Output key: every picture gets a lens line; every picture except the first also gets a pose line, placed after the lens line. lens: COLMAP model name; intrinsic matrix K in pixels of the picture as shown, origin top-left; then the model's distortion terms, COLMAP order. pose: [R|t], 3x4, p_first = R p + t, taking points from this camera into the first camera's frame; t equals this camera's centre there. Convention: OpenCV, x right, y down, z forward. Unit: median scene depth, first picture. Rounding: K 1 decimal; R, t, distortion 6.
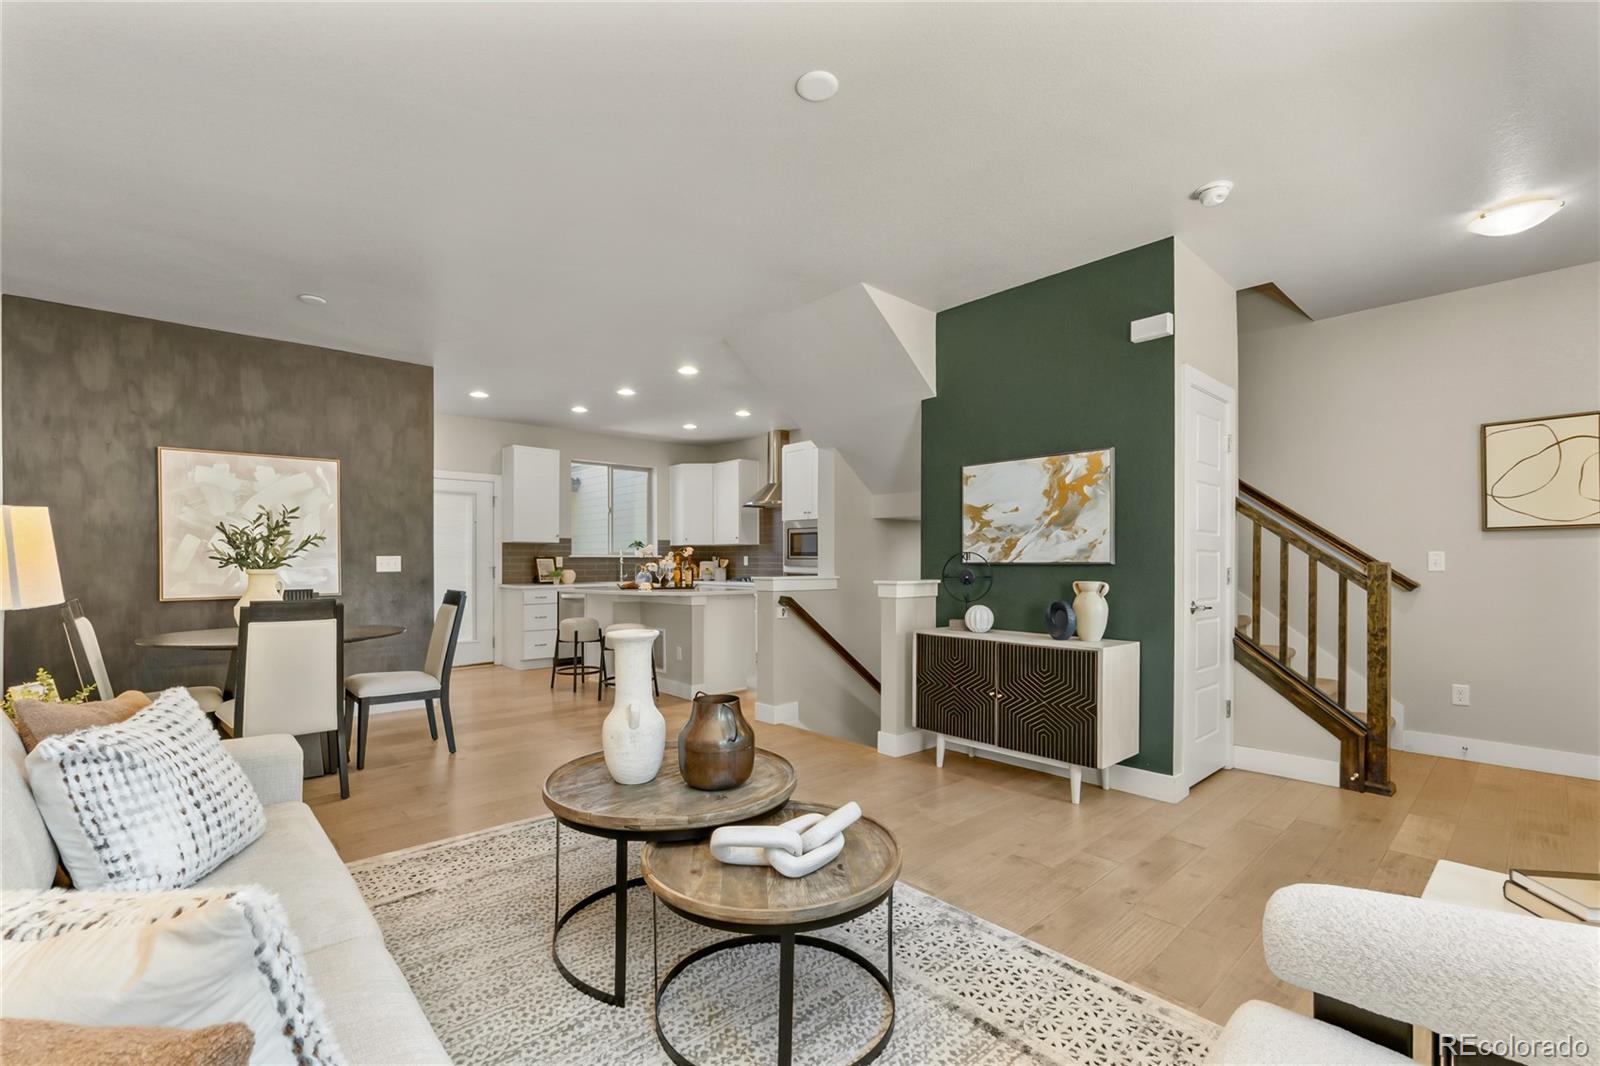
lens RADIAL K [[693.8, 0, 793.2], [0, 693.8, 558.4], [0, 0, 1]] dist [-0.002738, -0.000614]
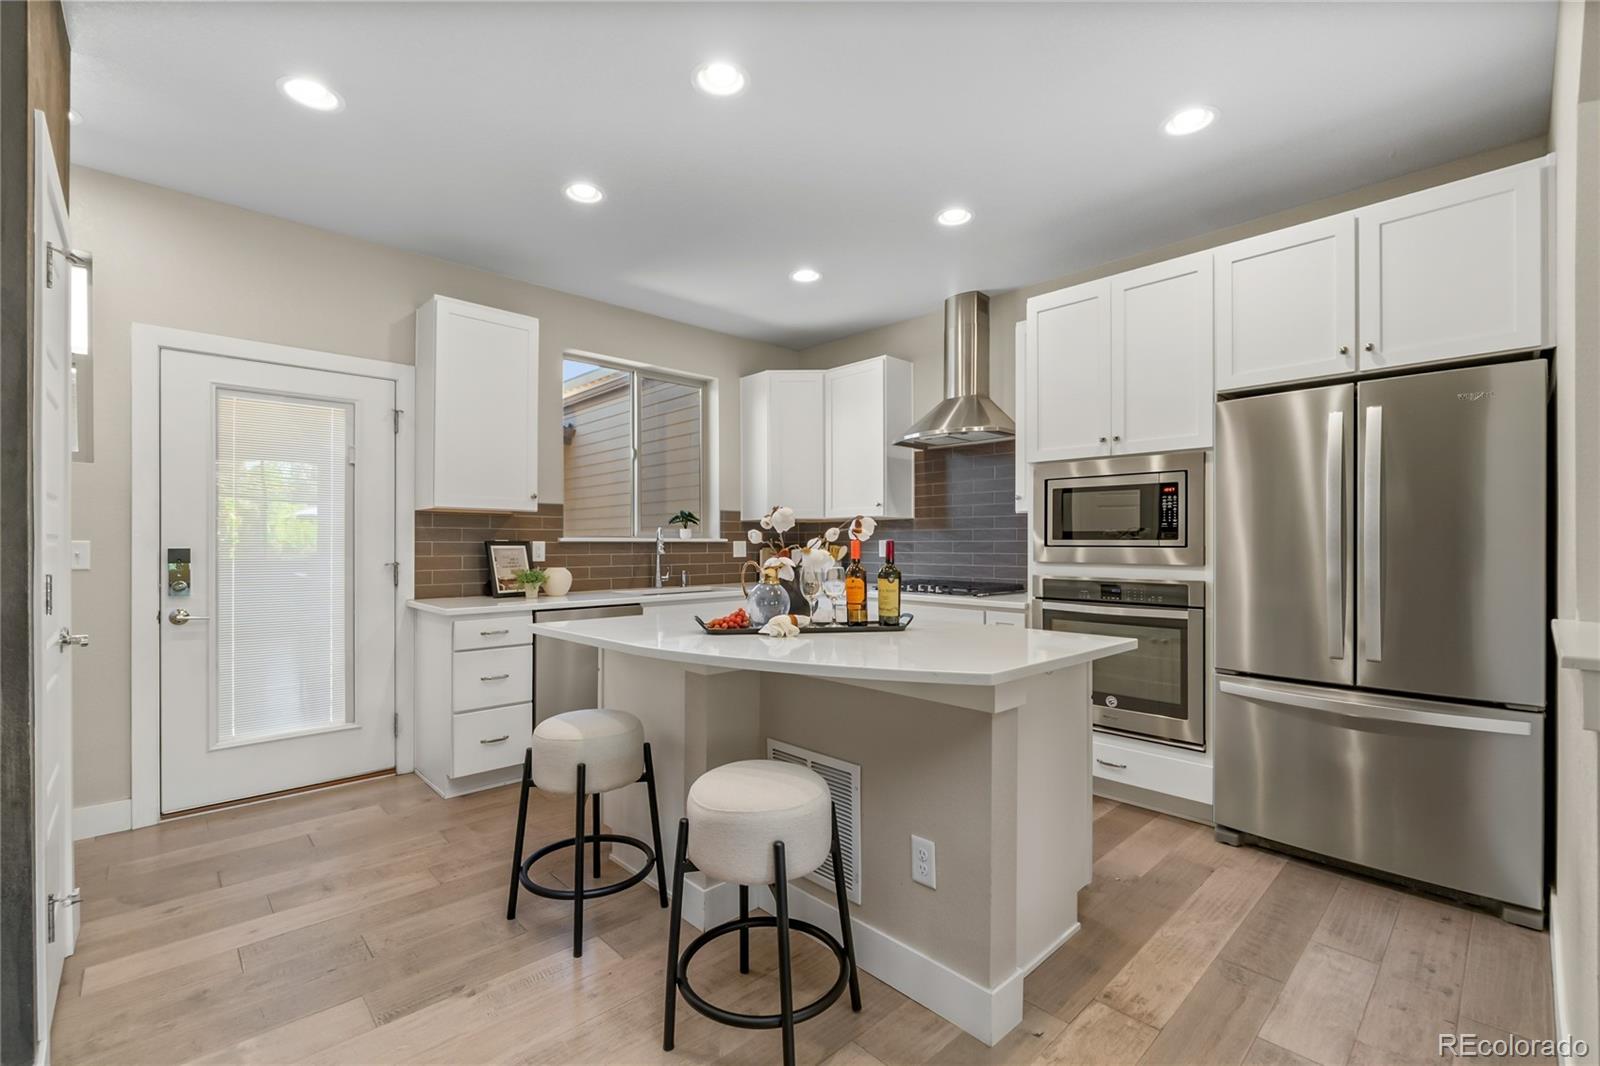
lens RADIAL K [[689.6, 0, 789.5], [0, 689.6, 541.4], [0, 0, 1]] dist [-0.004137, -0.000301]
pose [[0.999914, 0.000547, 0.013133, -0.285309], [-0.000545, 1.000000, -0.000097, -0.003638], [-0.013133, 0.000089, 0.999914, 0.876278]]
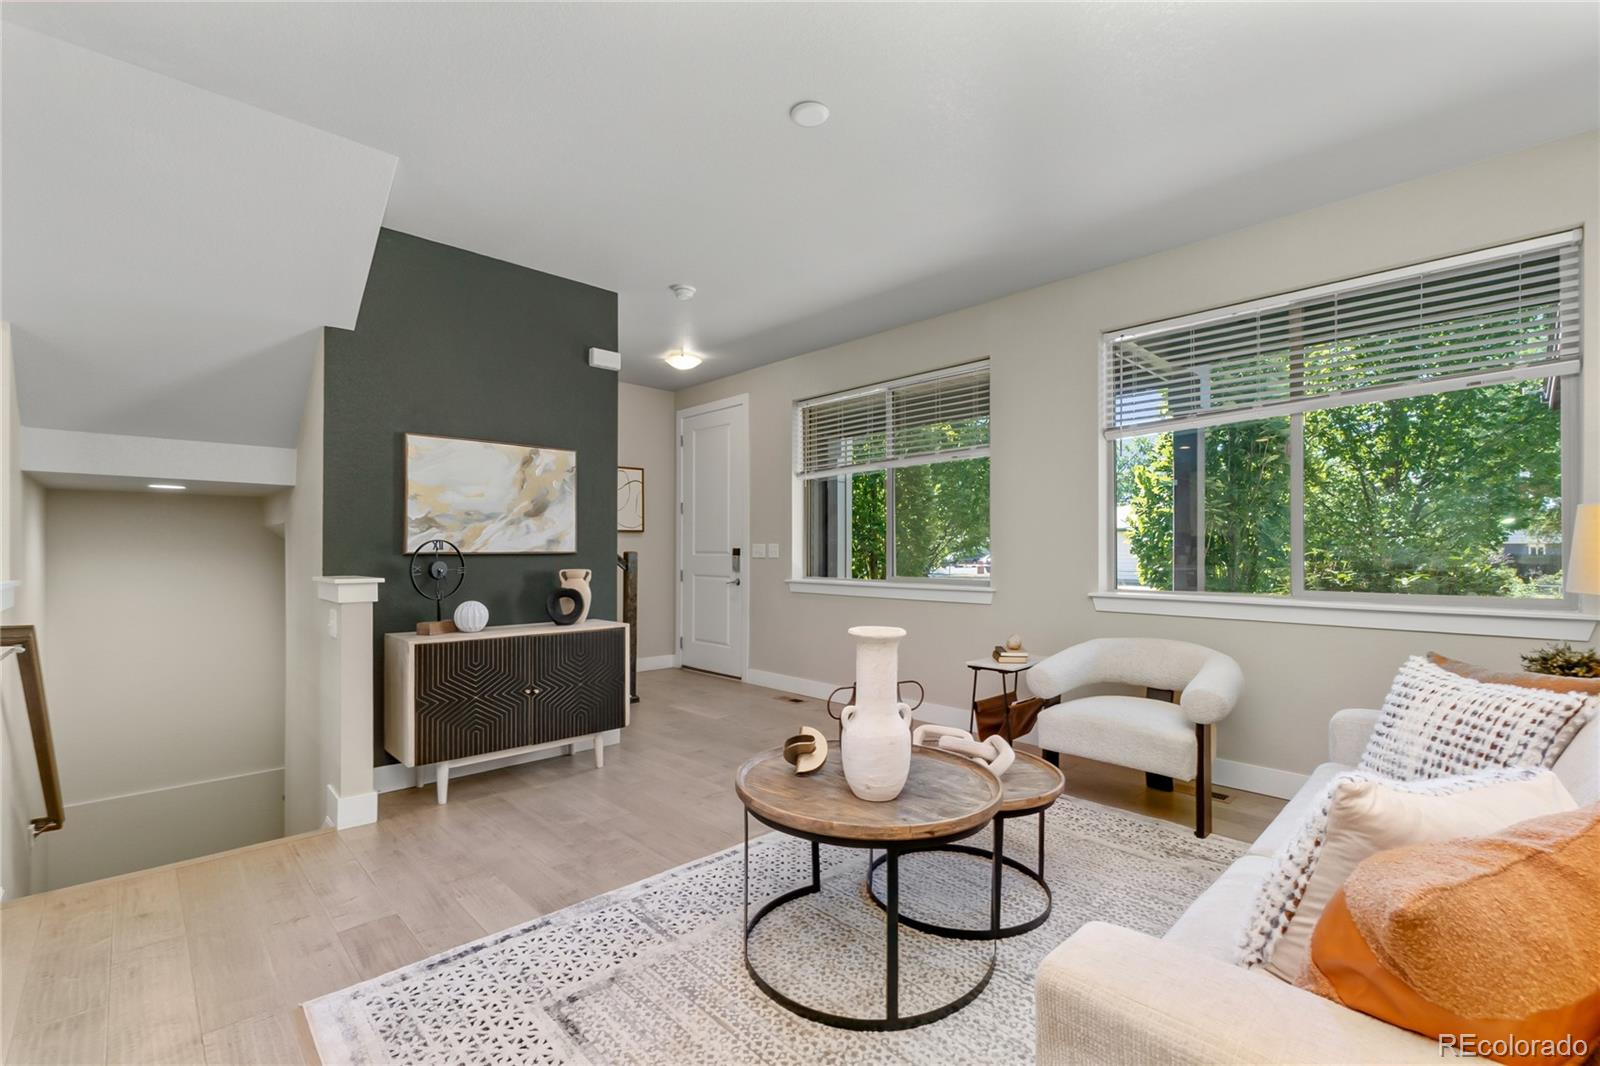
lens RADIAL K [[687.6, 0, 786.2], [0, 687.6, 546.9], [0, 0, 1]] dist [-0.001603, -0.000268]
pose [[-0.007327, 0.003580, 0.999967, -0.504899], [-0.005570, 0.999978, -0.003621, -0.000241], [-0.999958, -0.005596, -0.007307, 0.505670]]
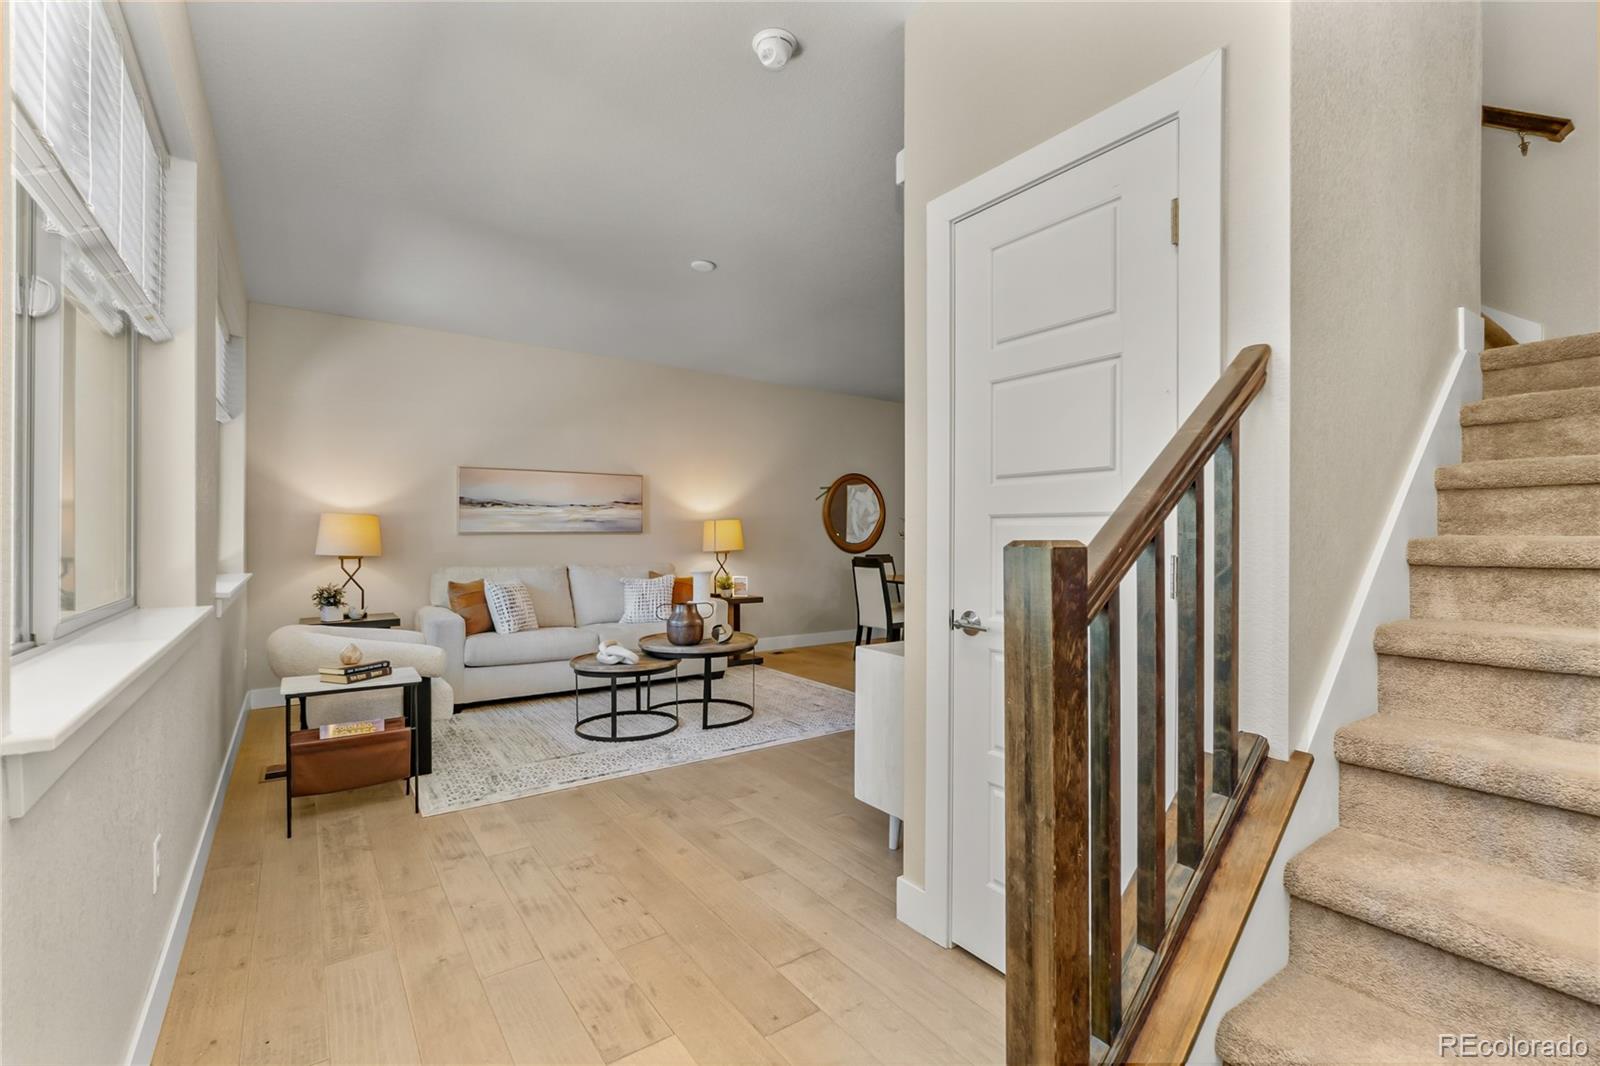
lens RADIAL K [[689.6, 0, 789.5], [0, 689.6, 541.4], [0, 0, 1]] dist [-0.004137, -0.000301]
pose [[-0.114667, 0.007306, -0.993377, 0.830987], [0.000366, 0.999973, 0.007312, 0.001782], [0.993404, 0.000474, -0.114666, 0.679594]]
